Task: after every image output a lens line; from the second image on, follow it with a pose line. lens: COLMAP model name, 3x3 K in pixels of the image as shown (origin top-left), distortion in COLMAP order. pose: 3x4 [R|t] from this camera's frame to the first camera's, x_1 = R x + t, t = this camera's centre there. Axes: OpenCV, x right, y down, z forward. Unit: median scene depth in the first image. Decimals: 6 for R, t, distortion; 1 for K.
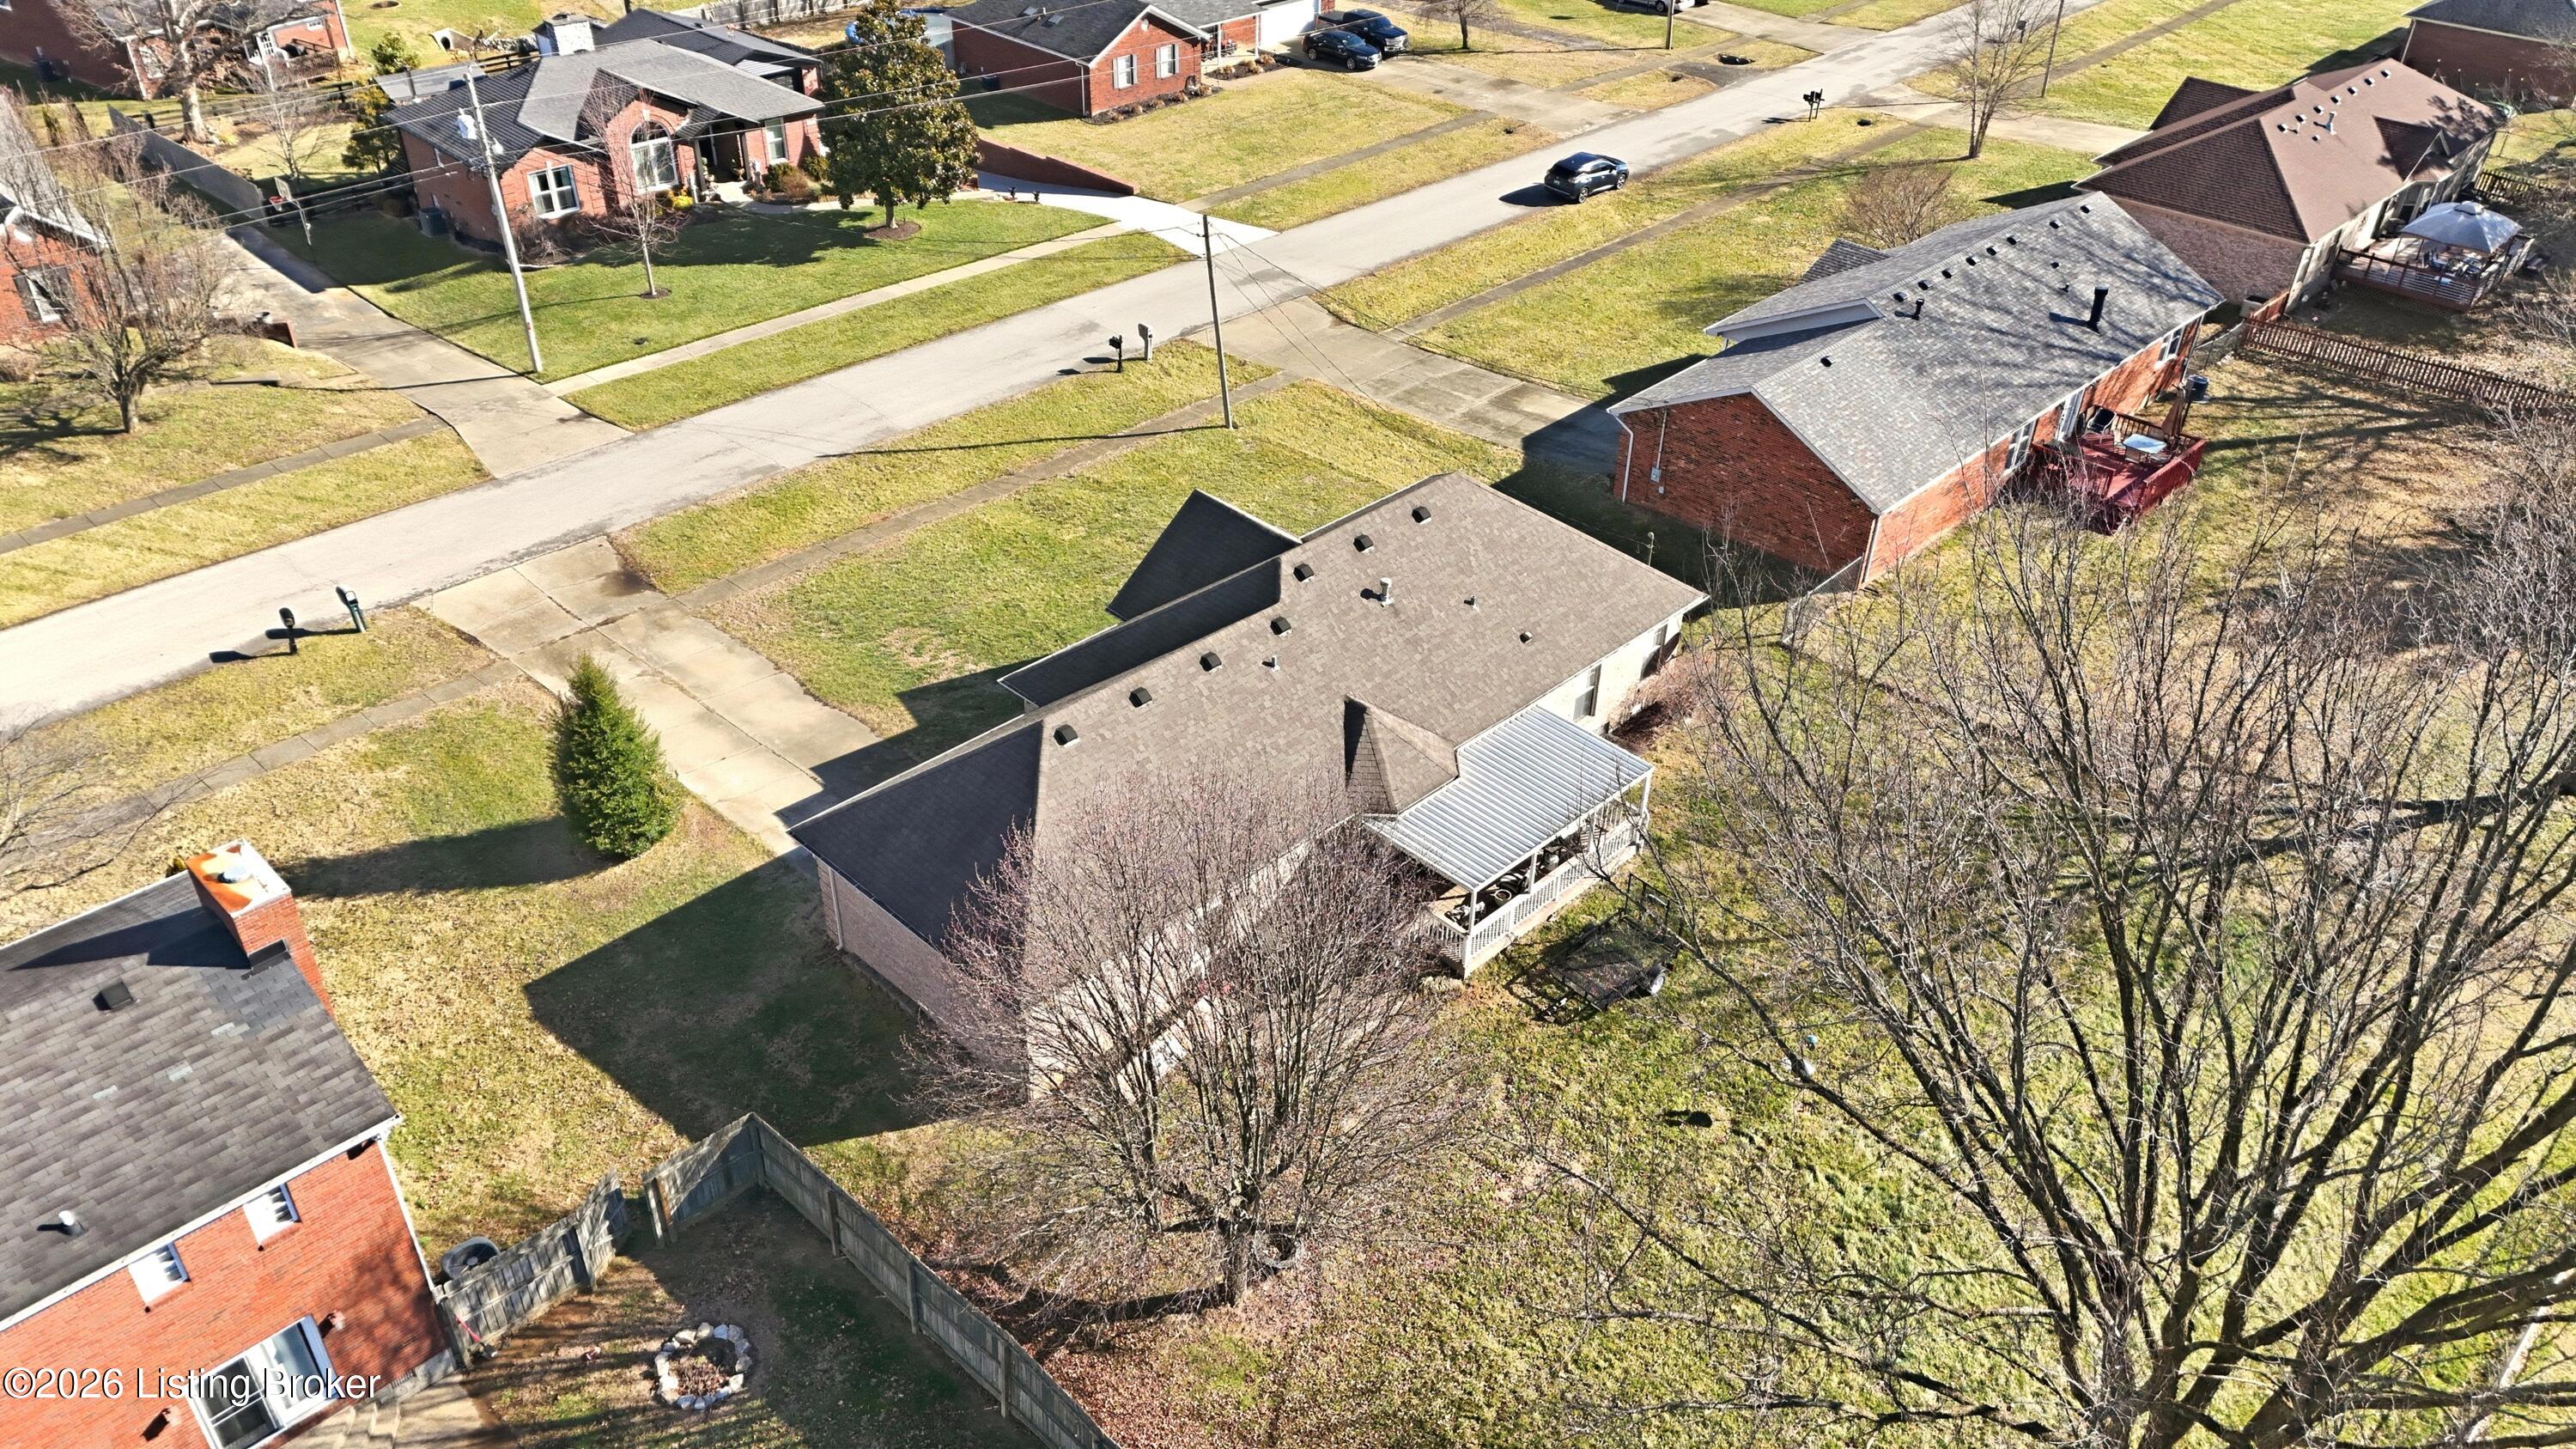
lens RADIAL K [[1907.2, 0, 1288.0], [0, 1907.2, 724.5], [0, 0, 1]] dist [0.008886, 0.004411]
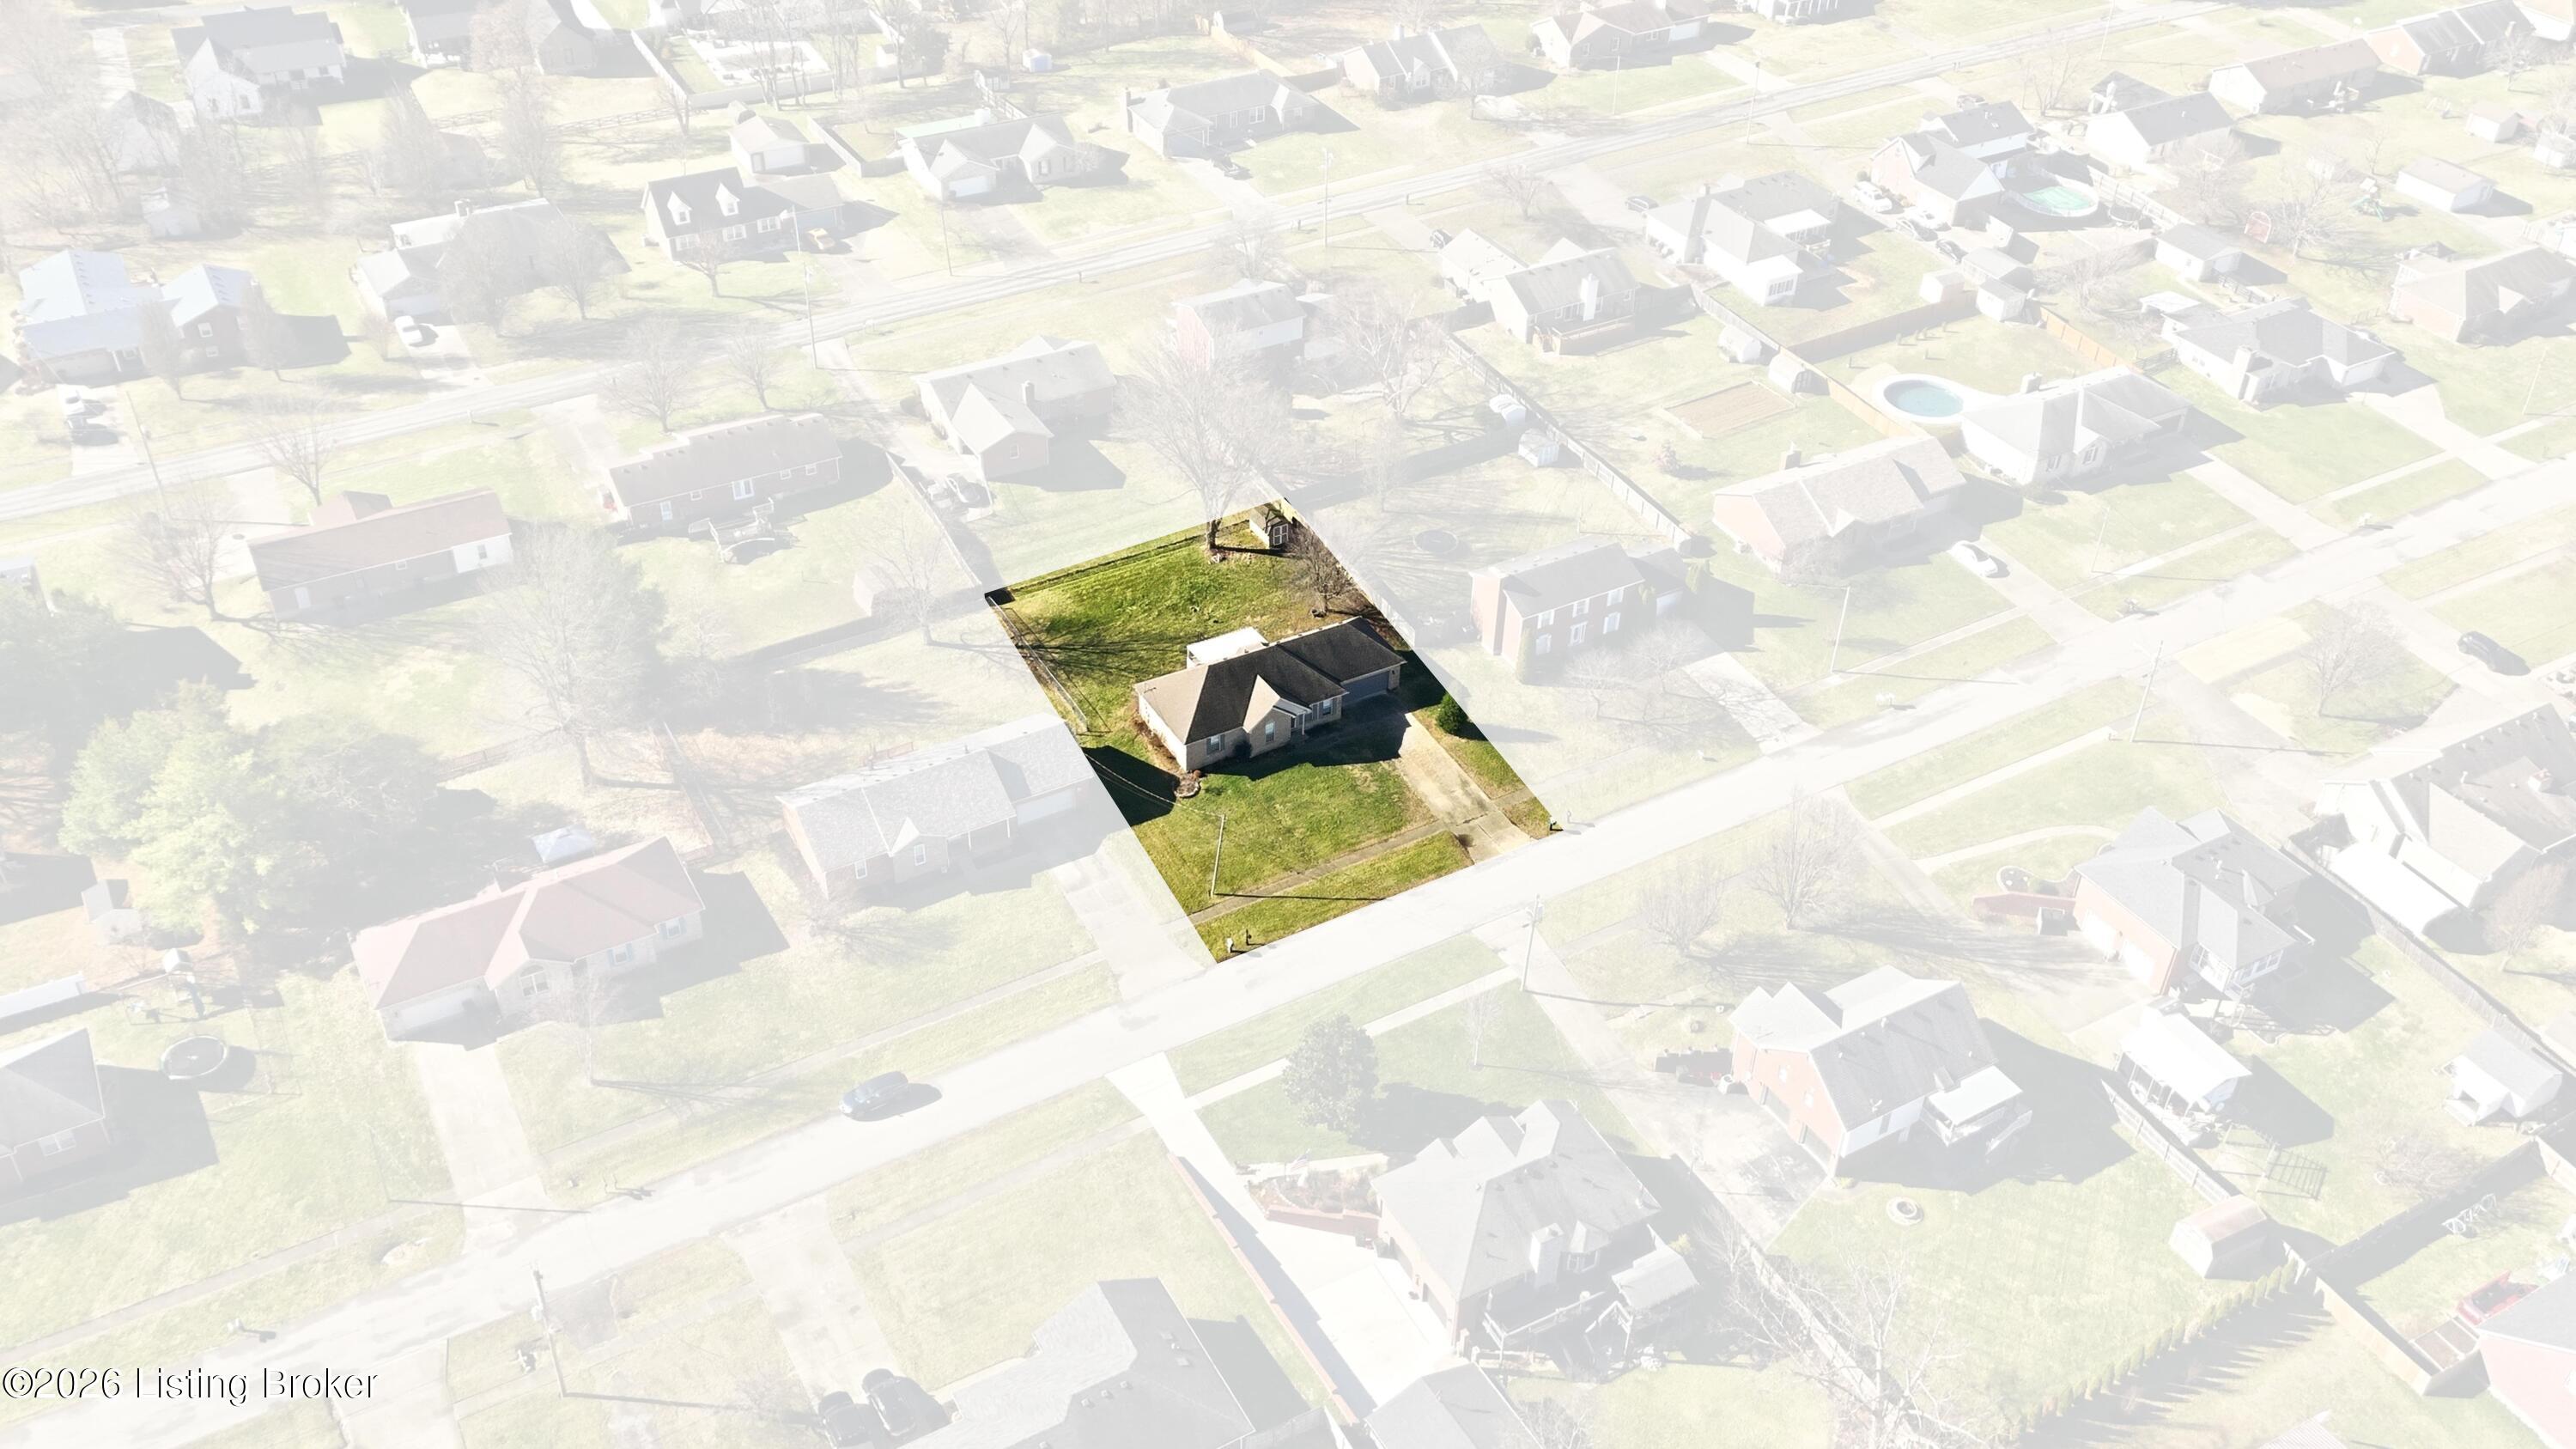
lens RADIAL K [[2161.4, 0, 1288.0], [0, 2161.4, 724.5], [0, 0, 1]] dist [0.001456, -0.001818]
pose [[-0.961714, -0.201182, 0.186096, -0.460943], [0.110449, 0.336933, 0.935028, -2.178635], [-0.250812, 0.919784, -0.301813, 1.315583]]
